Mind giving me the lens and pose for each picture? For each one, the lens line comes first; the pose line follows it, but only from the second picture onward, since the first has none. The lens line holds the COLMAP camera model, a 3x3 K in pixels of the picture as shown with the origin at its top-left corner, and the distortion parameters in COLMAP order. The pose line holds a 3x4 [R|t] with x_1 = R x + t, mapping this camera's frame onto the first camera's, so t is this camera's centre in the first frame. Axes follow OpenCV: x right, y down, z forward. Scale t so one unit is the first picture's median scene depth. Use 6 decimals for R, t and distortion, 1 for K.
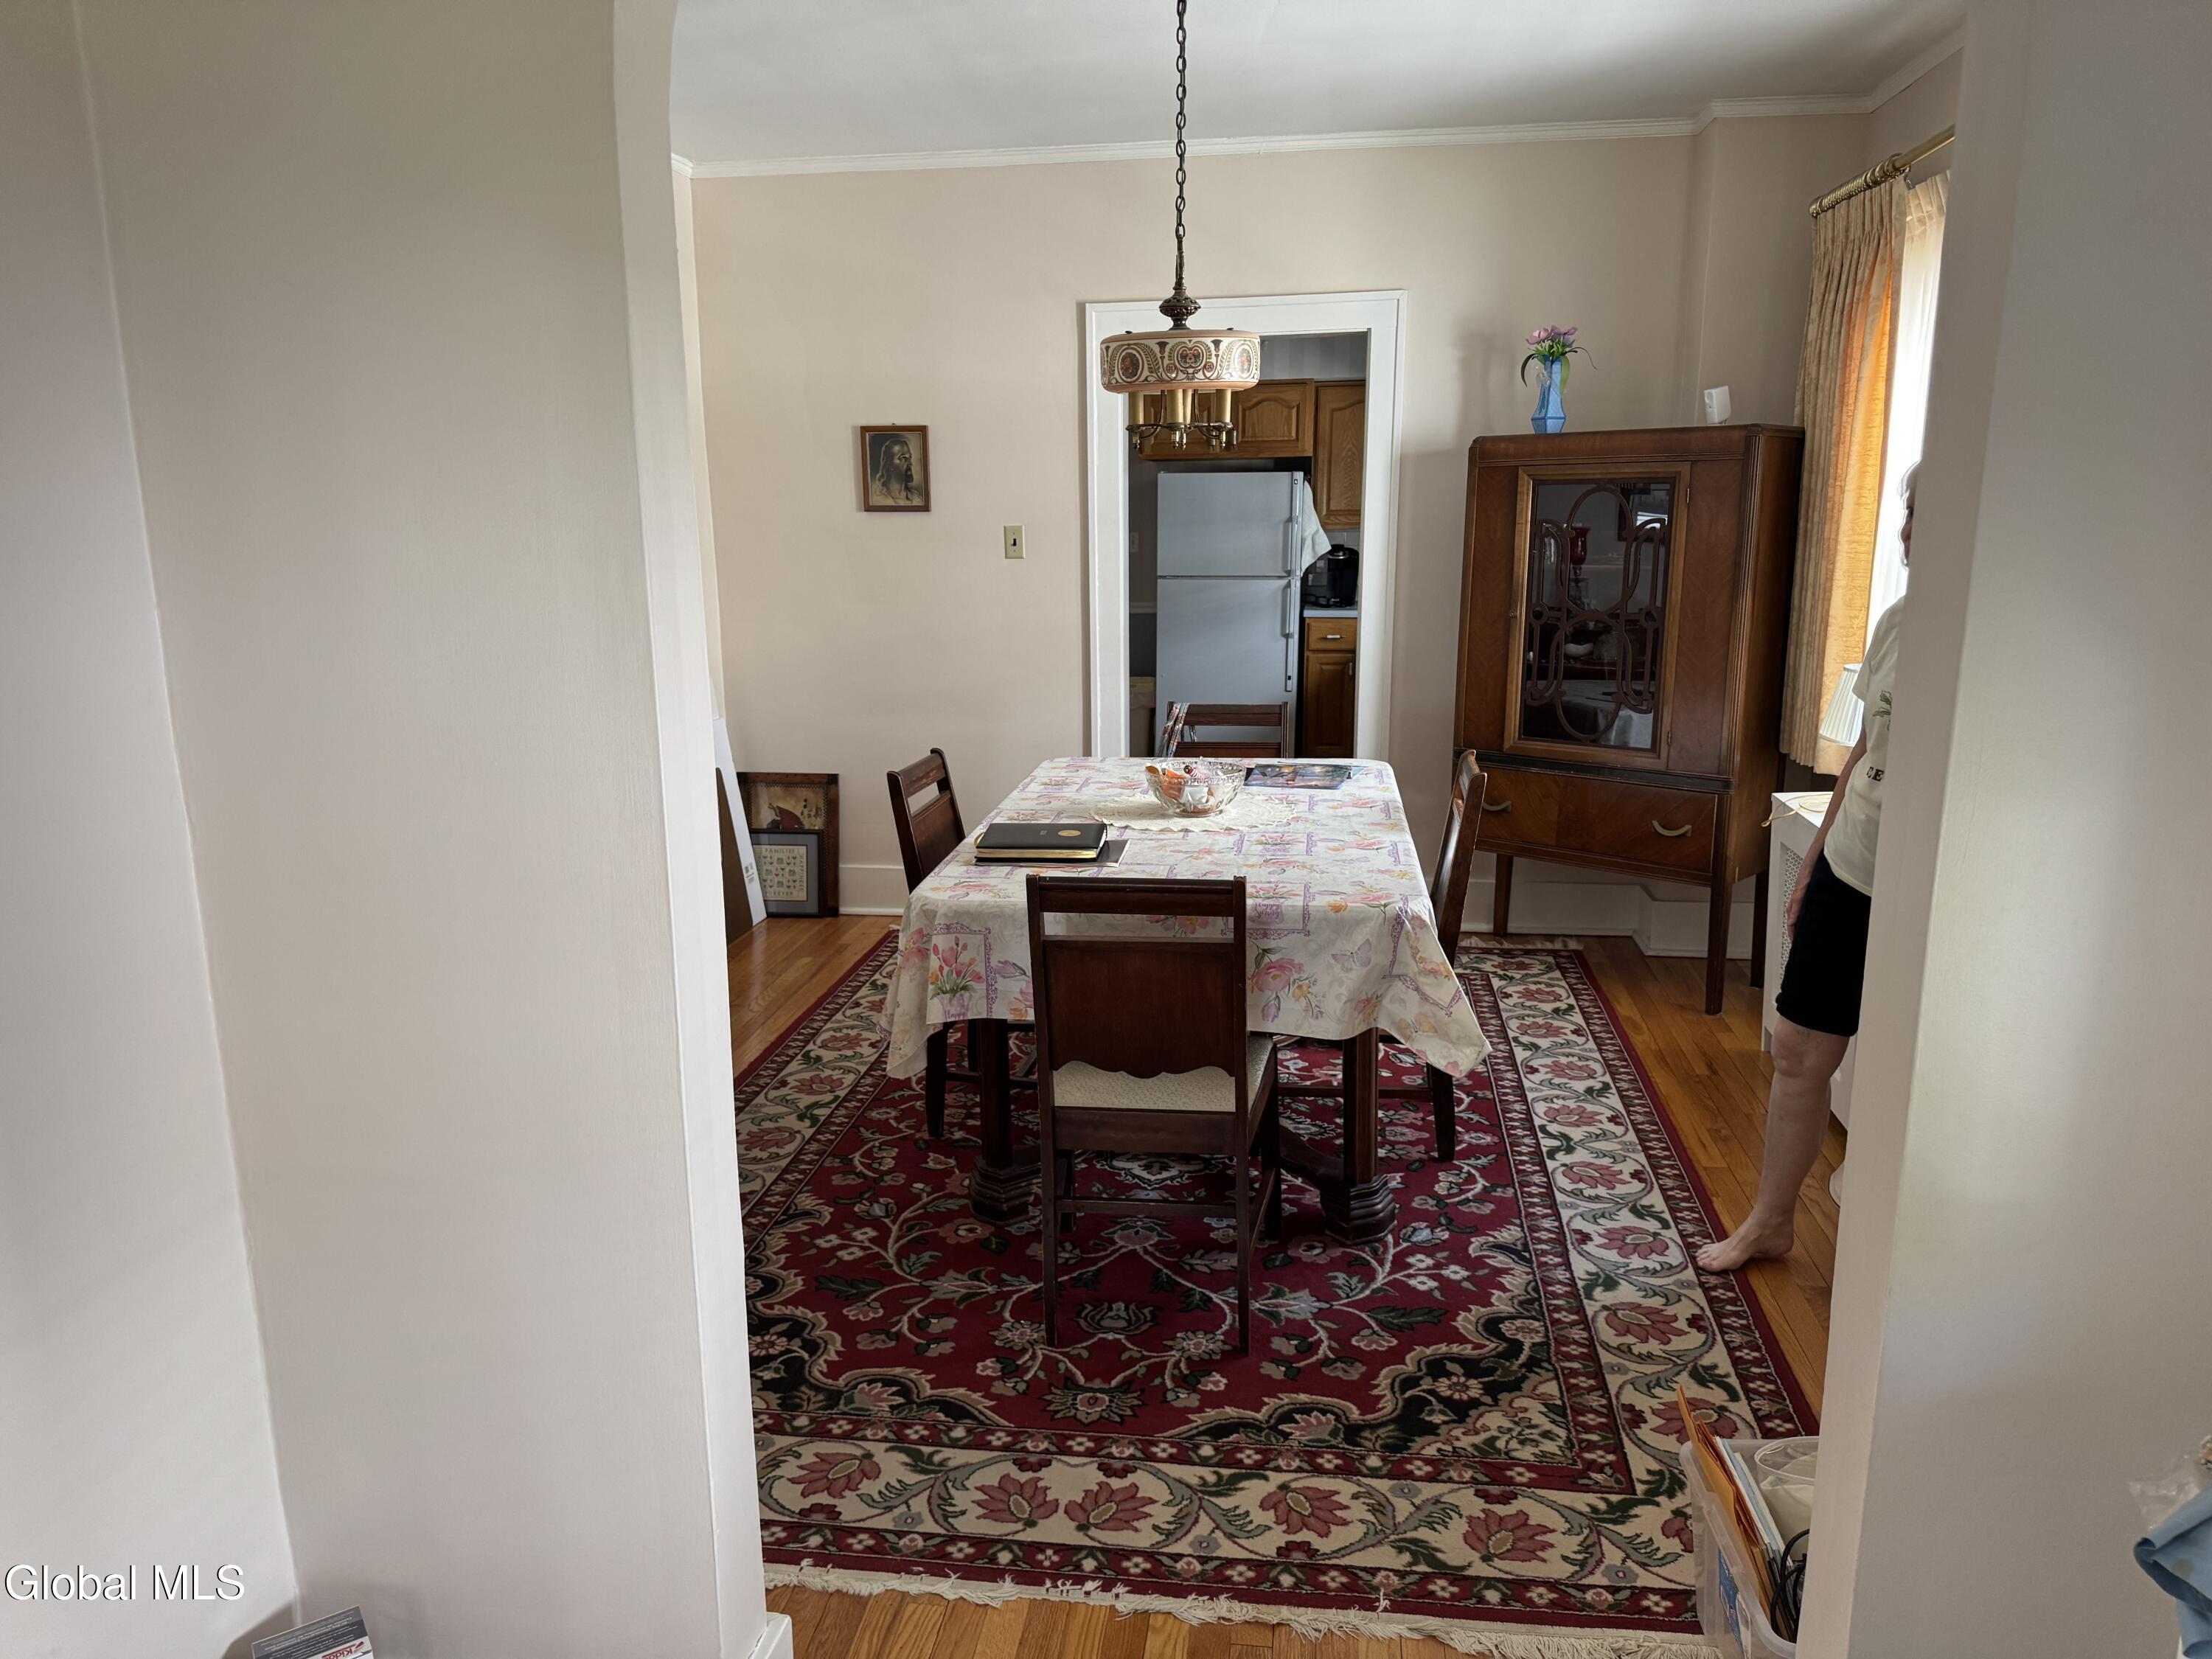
lens RADIAL K [[1559.6, 0, 1104.9], [0, 1559.6, 833.3], [0, 0, 1]] dist [0.056809, 0.000552]
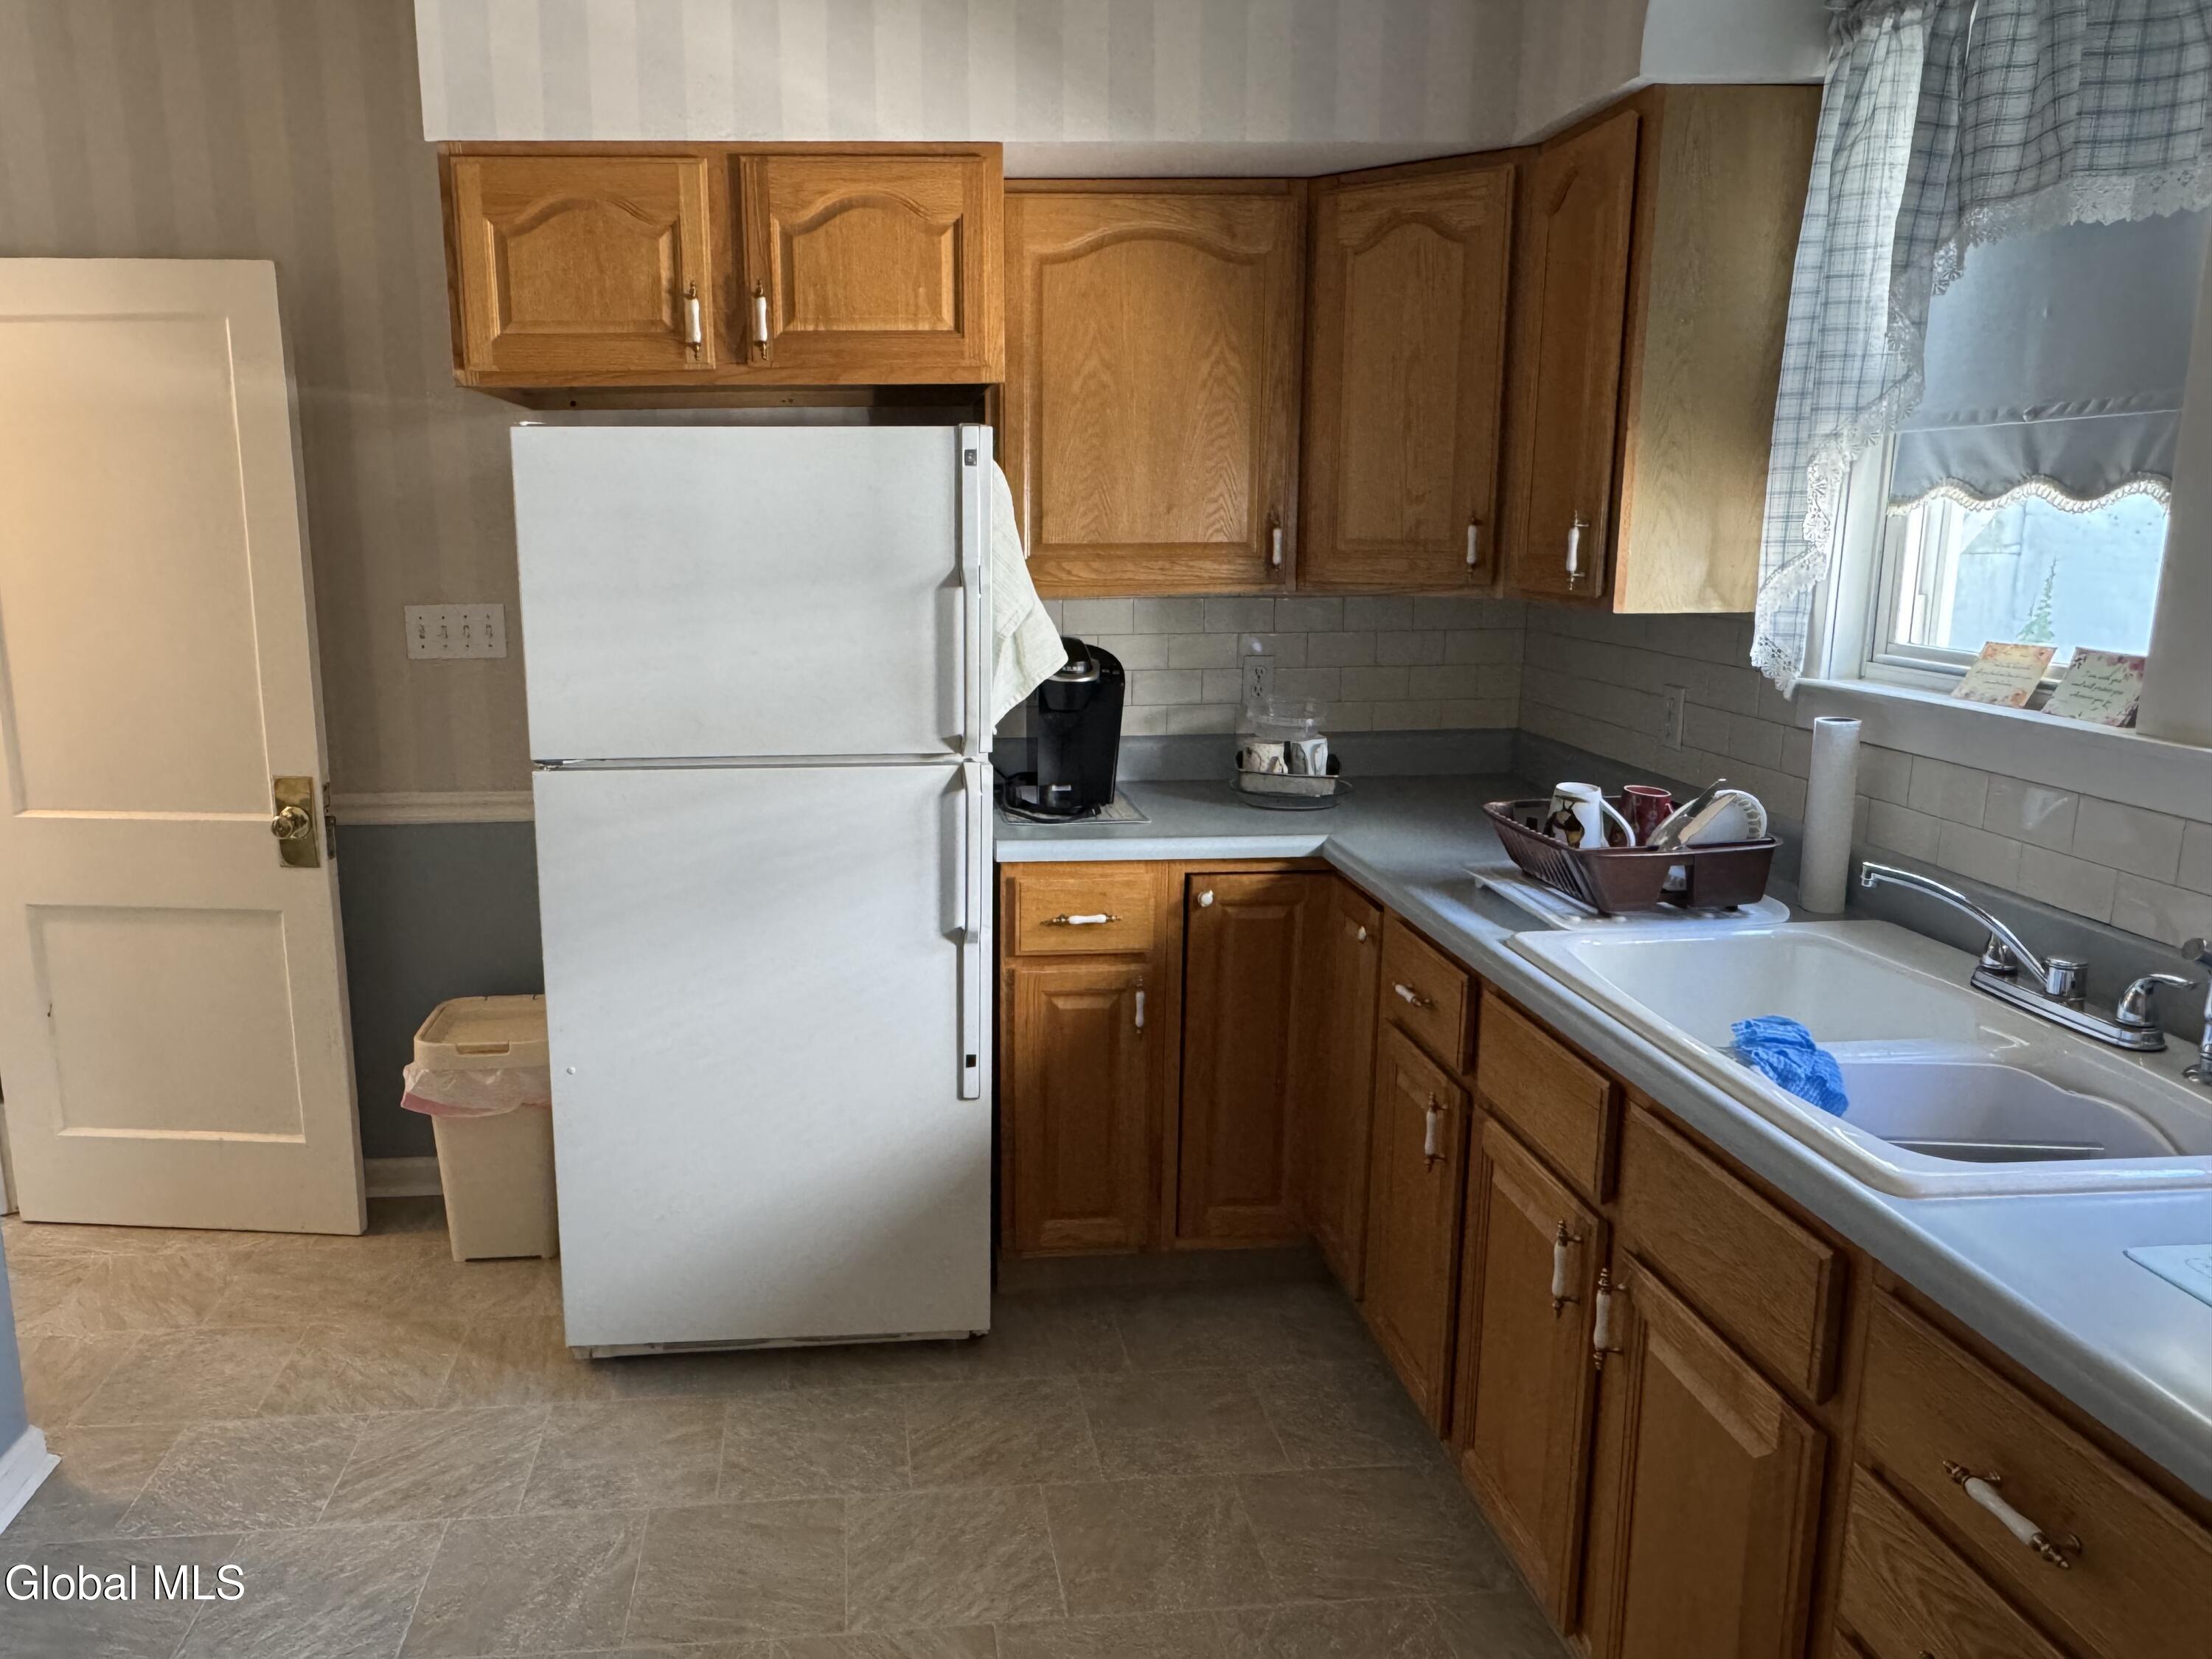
lens RADIAL K [[1559.6, 0, 1108.0], [0, 1559.6, 826.1], [0, 0, 1]] dist [0.056809, 0.000552]
pose [[0.958440, -0.039844, 0.282499, 0.056314], [0.042401, 0.999096, -0.002943, -0.146529], [-0.282126, 0.014799, 0.959263, 0.682285]]
